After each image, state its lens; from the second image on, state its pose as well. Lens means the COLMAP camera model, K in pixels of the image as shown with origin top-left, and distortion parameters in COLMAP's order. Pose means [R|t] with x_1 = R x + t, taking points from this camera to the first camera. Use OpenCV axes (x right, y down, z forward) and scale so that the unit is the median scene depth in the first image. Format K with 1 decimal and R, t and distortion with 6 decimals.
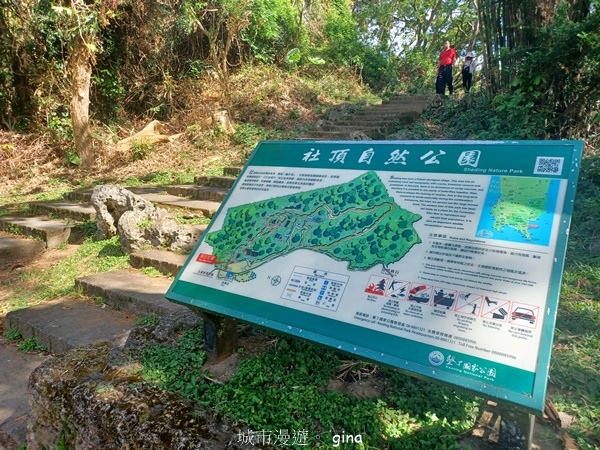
lens RADIAL K [[442.2, 0, 296.7], [0, 442.2, 223.1], [0, 0, 1]] dist [0.059957, -0.041324]
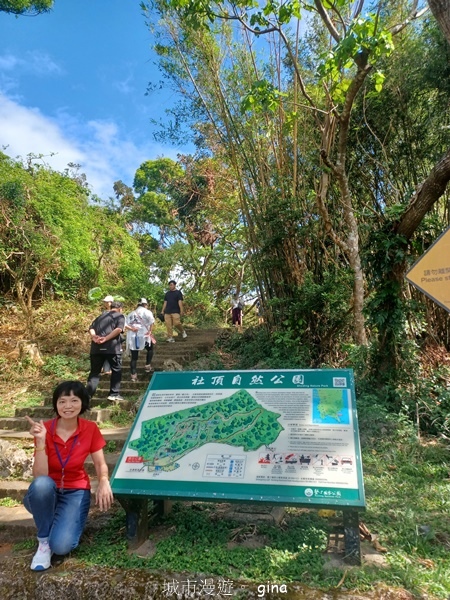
lens RADIAL K [[442.2, 0, 224.6], [0, 442.2, 301.1], [0, 0, 1]] dist [0.059957, -0.041324]
pose [[0.943547, 0.019321, 0.330676, -0.427421], [0.088438, 0.947364, -0.307702, 0.068250], [-0.319215, 0.319575, 0.892173, -0.511036]]
